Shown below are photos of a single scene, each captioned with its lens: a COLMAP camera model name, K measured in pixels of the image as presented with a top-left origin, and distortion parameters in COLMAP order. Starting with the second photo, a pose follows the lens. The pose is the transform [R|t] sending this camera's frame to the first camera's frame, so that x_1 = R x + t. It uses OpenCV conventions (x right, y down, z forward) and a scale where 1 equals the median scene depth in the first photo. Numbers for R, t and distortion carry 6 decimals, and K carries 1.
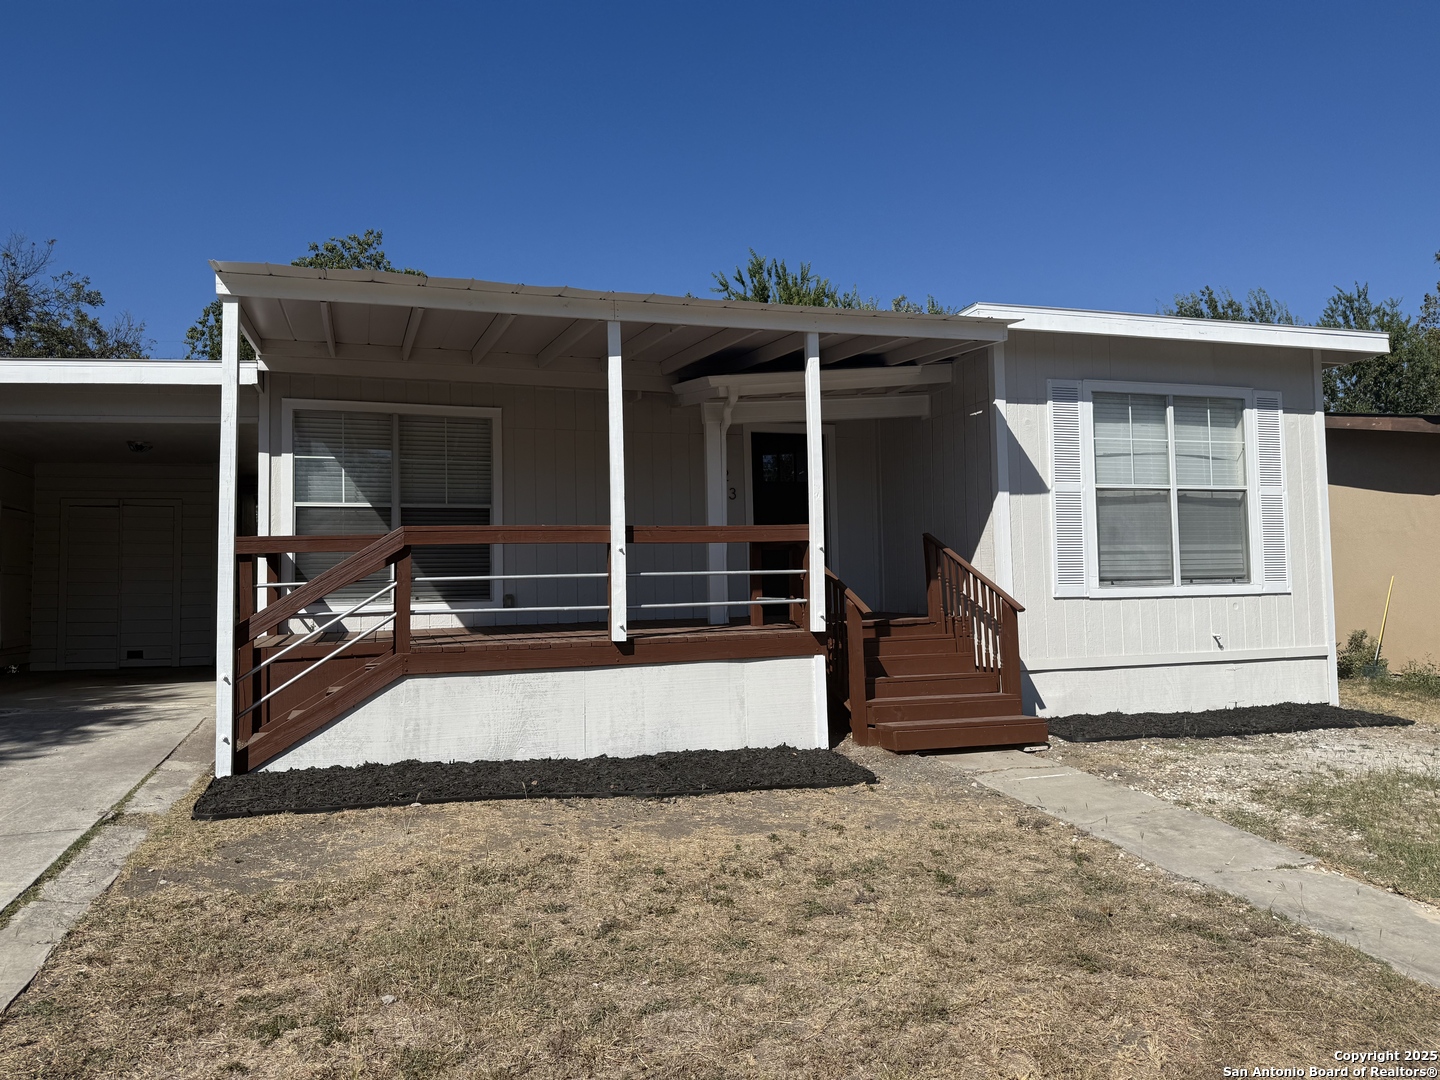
lens RADIAL K [[999.2, 0, 714.8], [0, 999.2, 531.6], [0, 0, 1]] dist [0.128730, -0.185872]
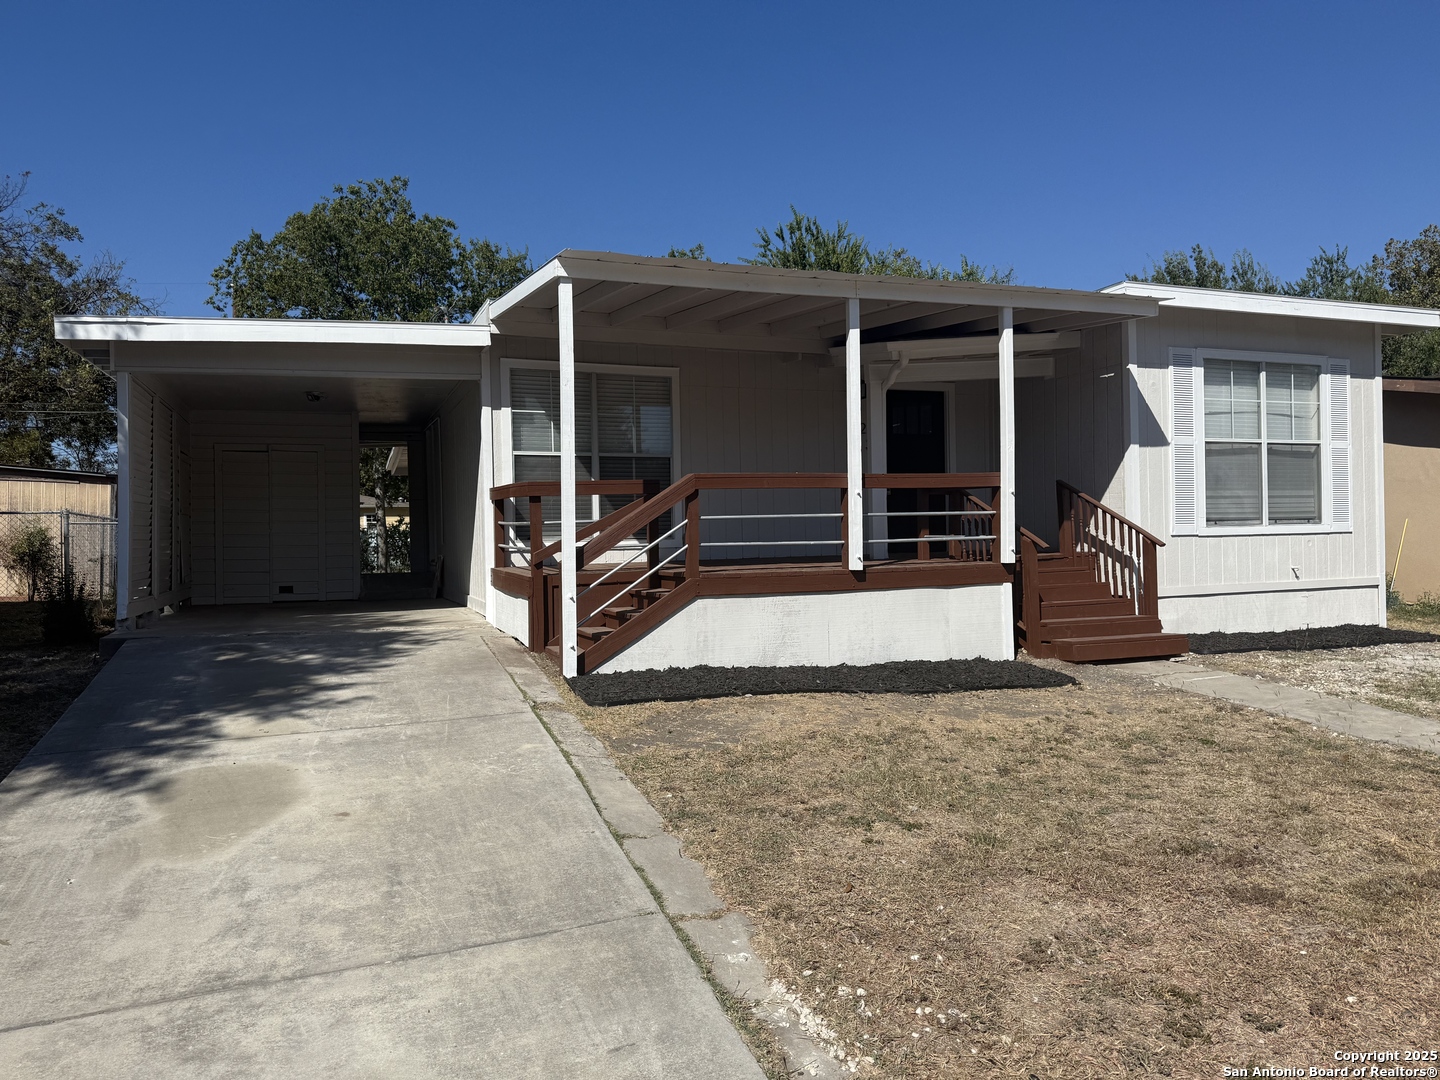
lens RADIAL K [[999.2, 0, 714.8], [0, 999.2, 531.6], [0, 0, 1]] dist [0.128730, -0.185872]
pose [[0.998096, 0.001029, 0.061666, -0.258223], [-0.004279, 0.998607, 0.052582, 0.001066], [-0.061526, -0.052745, 0.996711, -0.137484]]
